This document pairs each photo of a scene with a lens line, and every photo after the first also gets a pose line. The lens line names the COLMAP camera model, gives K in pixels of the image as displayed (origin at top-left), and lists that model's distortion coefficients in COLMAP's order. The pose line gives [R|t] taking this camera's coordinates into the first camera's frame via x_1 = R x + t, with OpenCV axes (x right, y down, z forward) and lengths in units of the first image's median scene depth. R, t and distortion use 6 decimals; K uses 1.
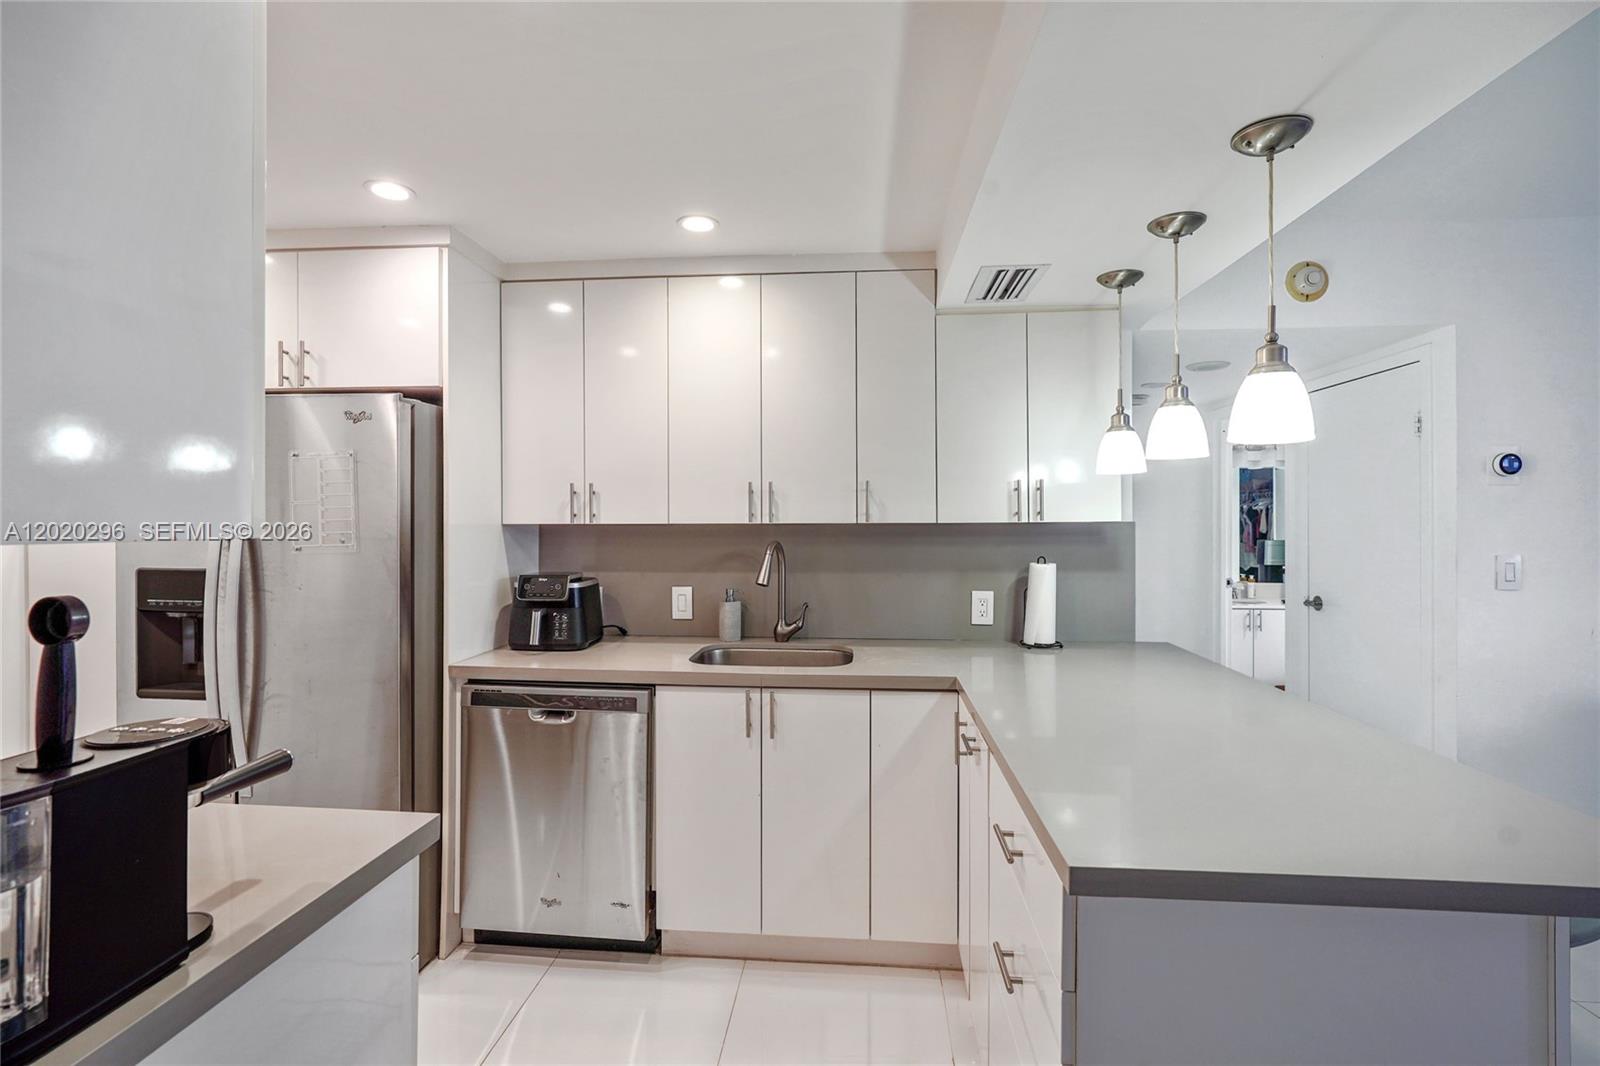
lens RADIAL K [[731.8, 0, 799.1], [0, 731.8, 518.2], [0, 0, 1]] dist [0.001570, 0.000423]
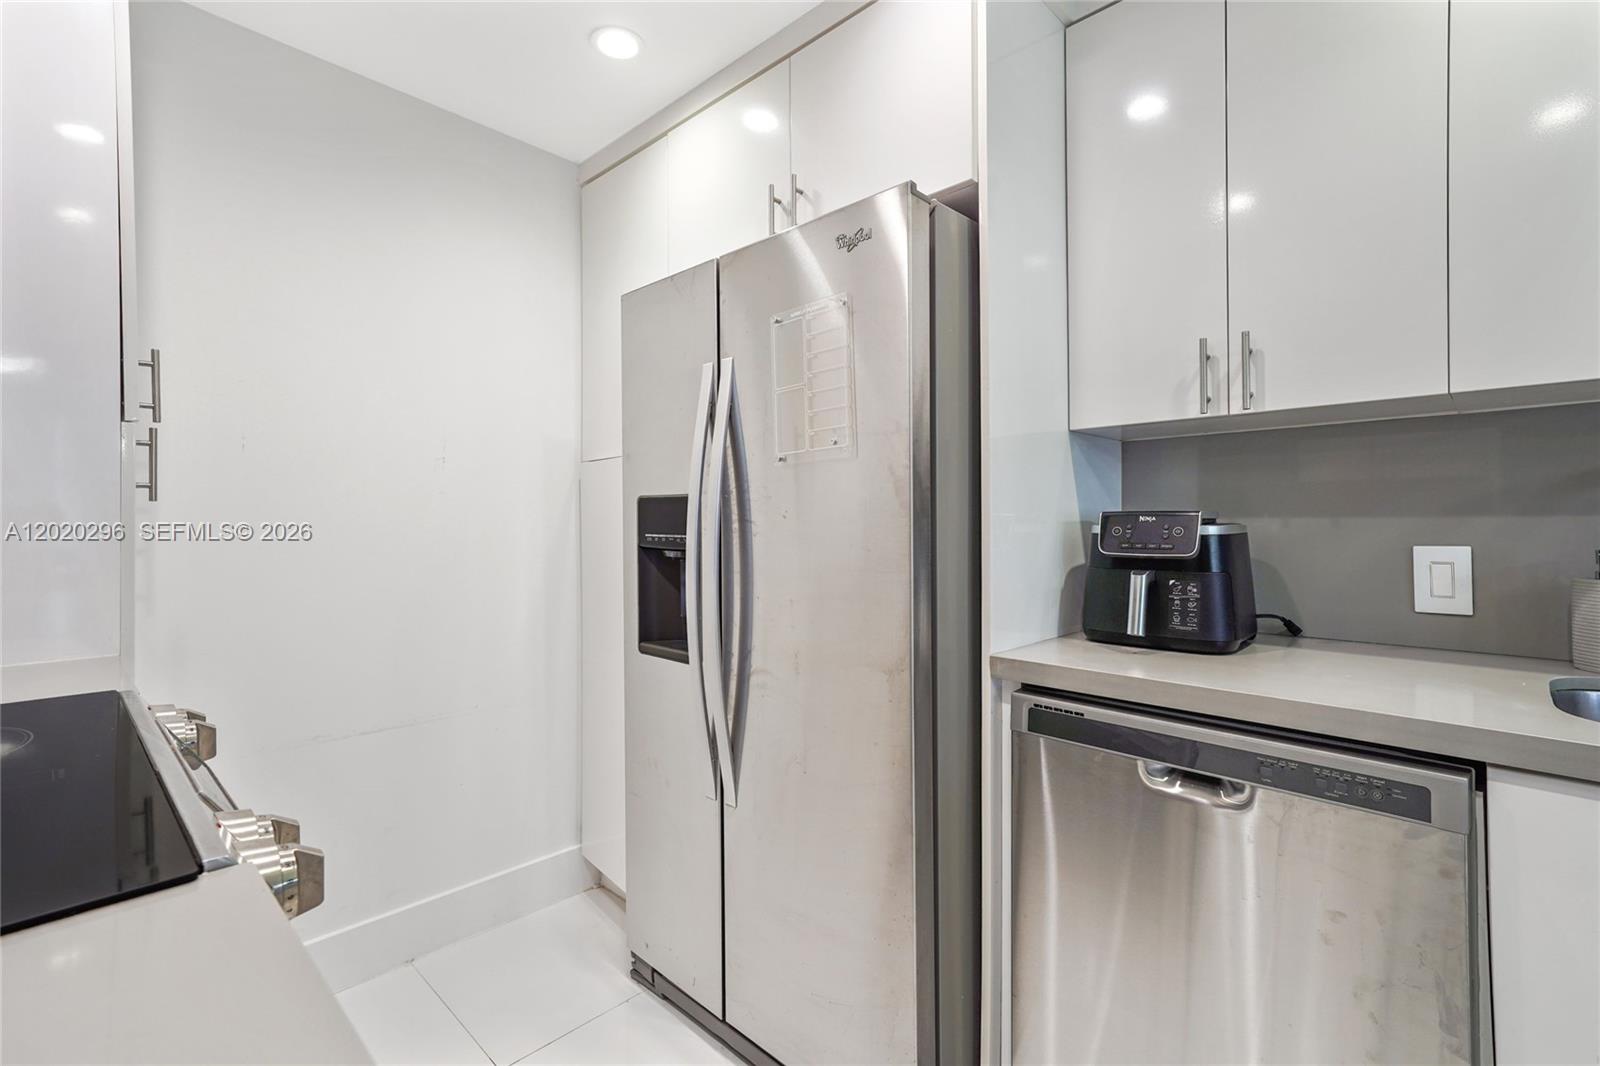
lens RADIAL K [[731.8, 0, 799.1], [0, 731.8, 518.2], [0, 0, 1]] dist [0.001570, 0.000423]
pose [[0.776970, -0.004383, -0.629522, -0.225681], [0.005139, 0.999987, -0.000620, 0.089872], [0.629517, -0.002753, 0.776982, 0.443930]]
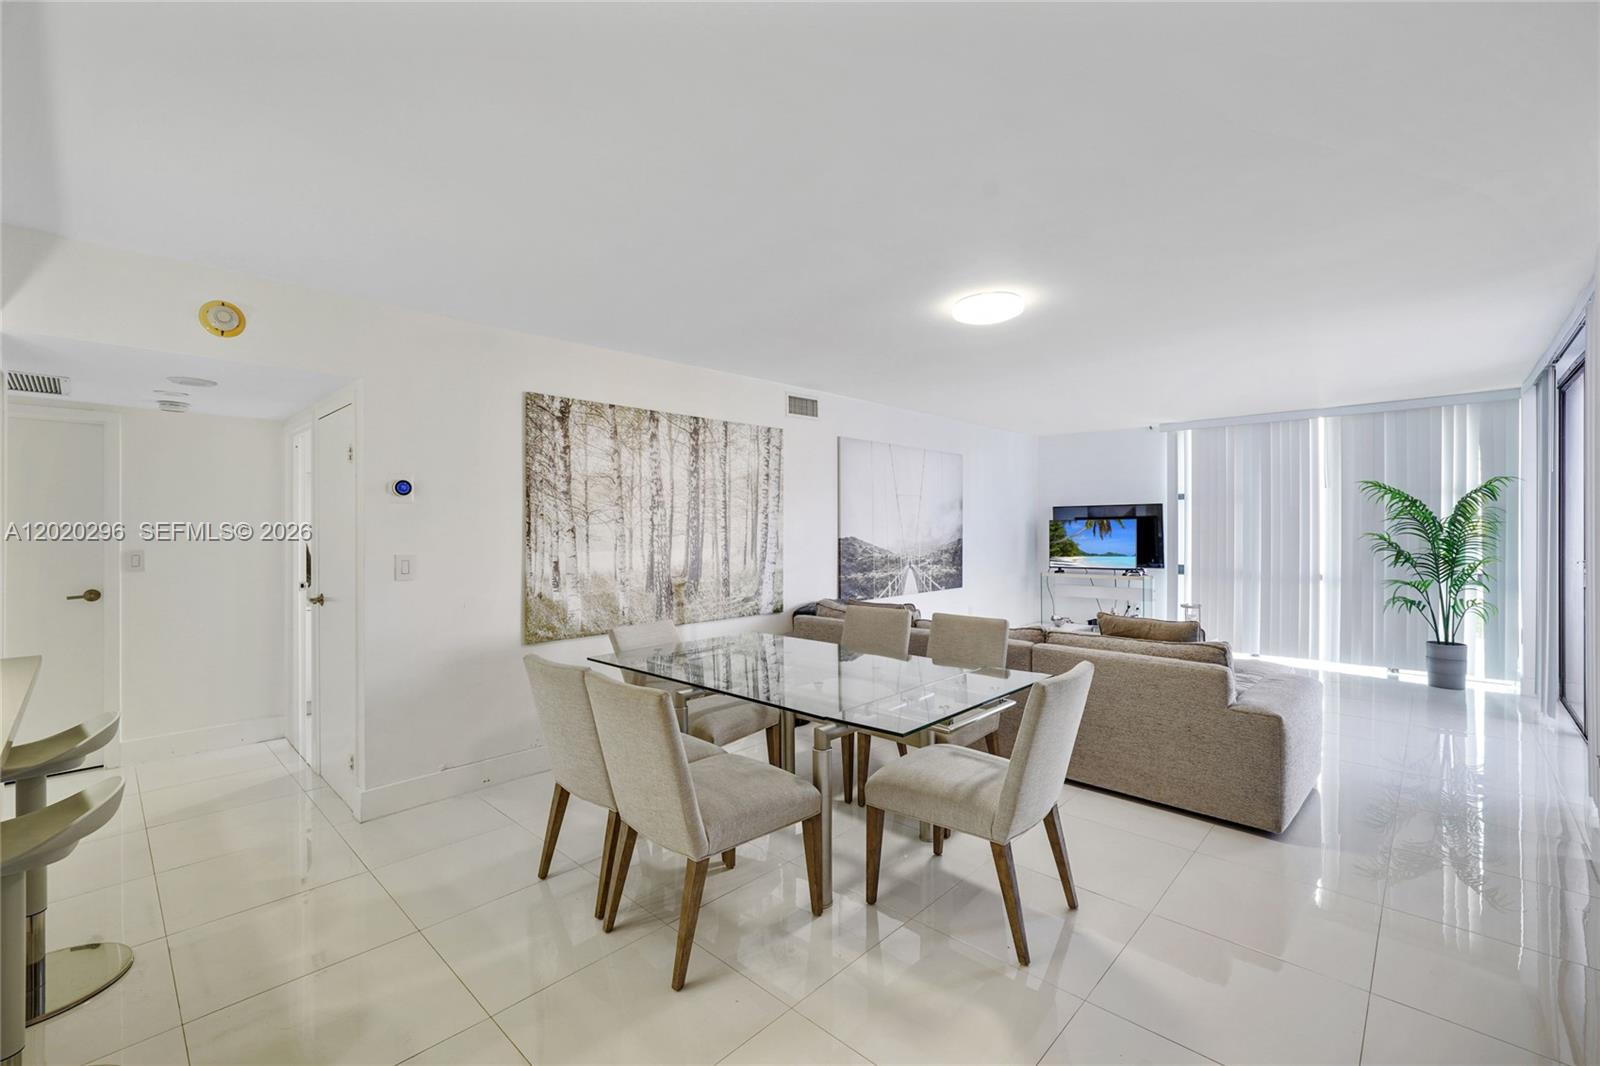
lens RADIAL K [[682.3, 0, 803.7], [0, 682.3, 530.2], [0, 0, 1]] dist [-0.002634, -0.000088]
pose [[0.628622, -0.004951, 0.777696, 0.508261], [0.000051, 0.999980, 0.006325, -0.002409], [-0.777711, -0.003936, 0.628609, -0.431036]]
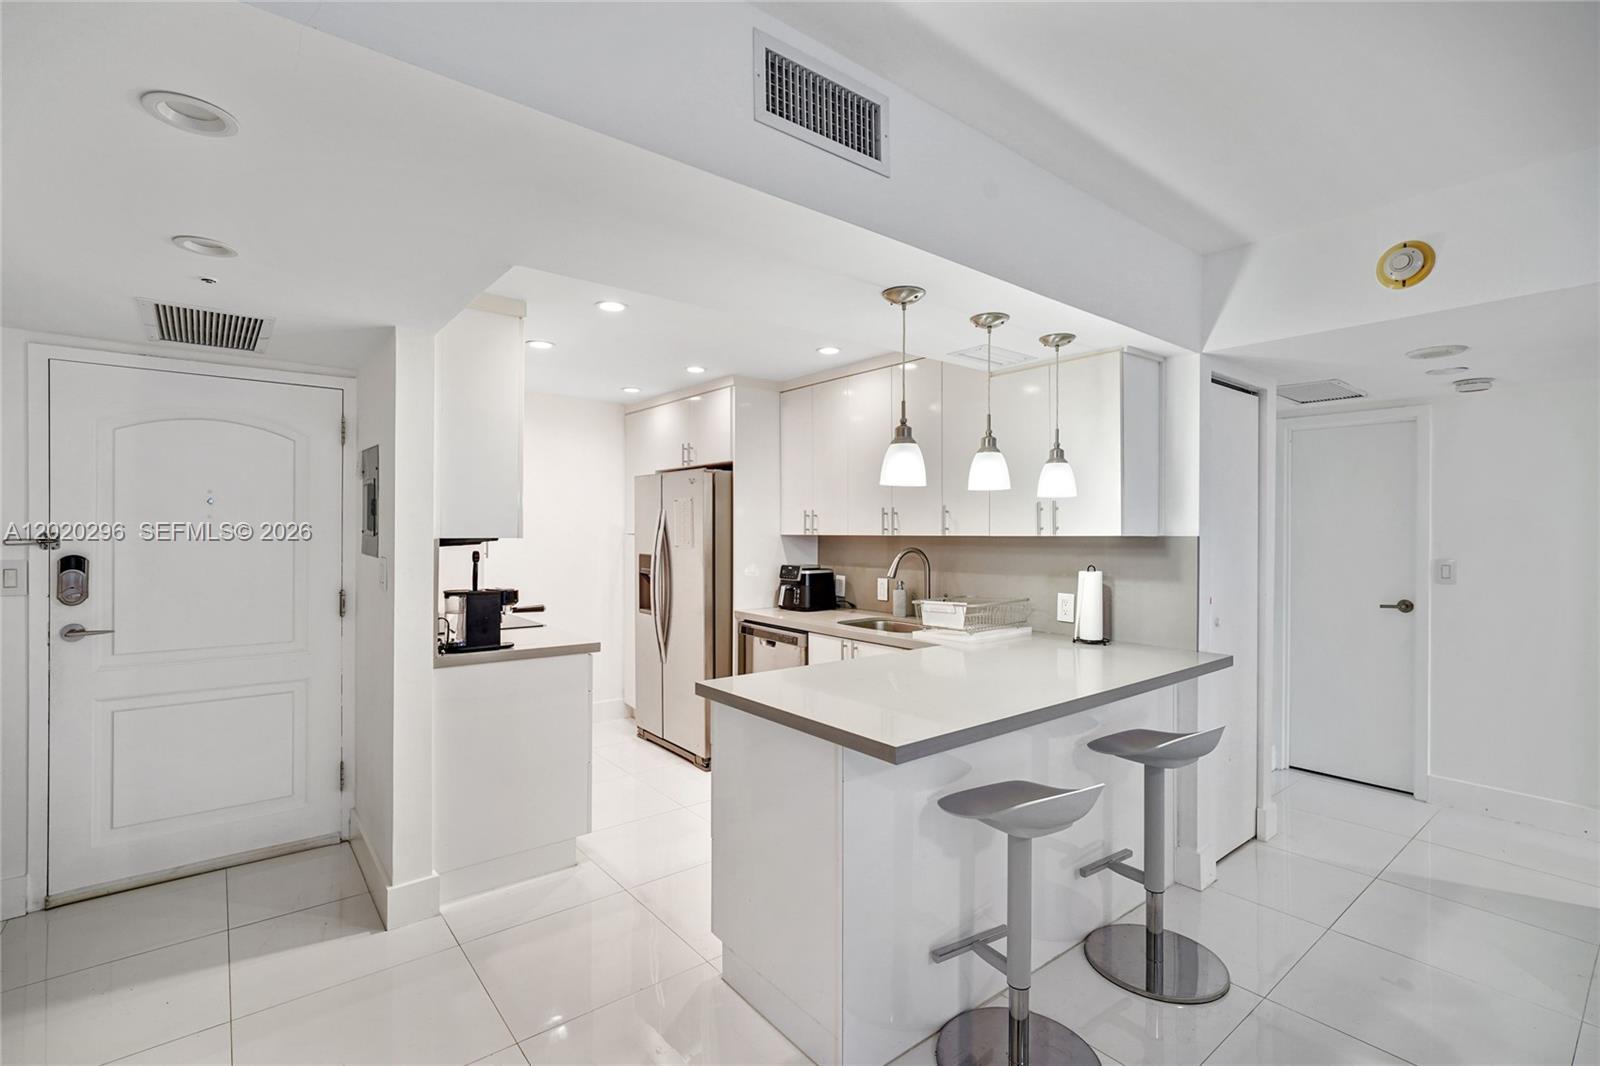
lens RADIAL K [[730.3, 0, 802.7], [0, 730.3, 529.8], [0, 0, 1]] dist [0.000139, 0.001108]
pose [[0.692842, 0.000545, -0.721089, 0.961114], [-0.000950, 1.000000, -0.000157, -0.003934], [0.721089, 0.000794, 0.692842, -0.157557]]
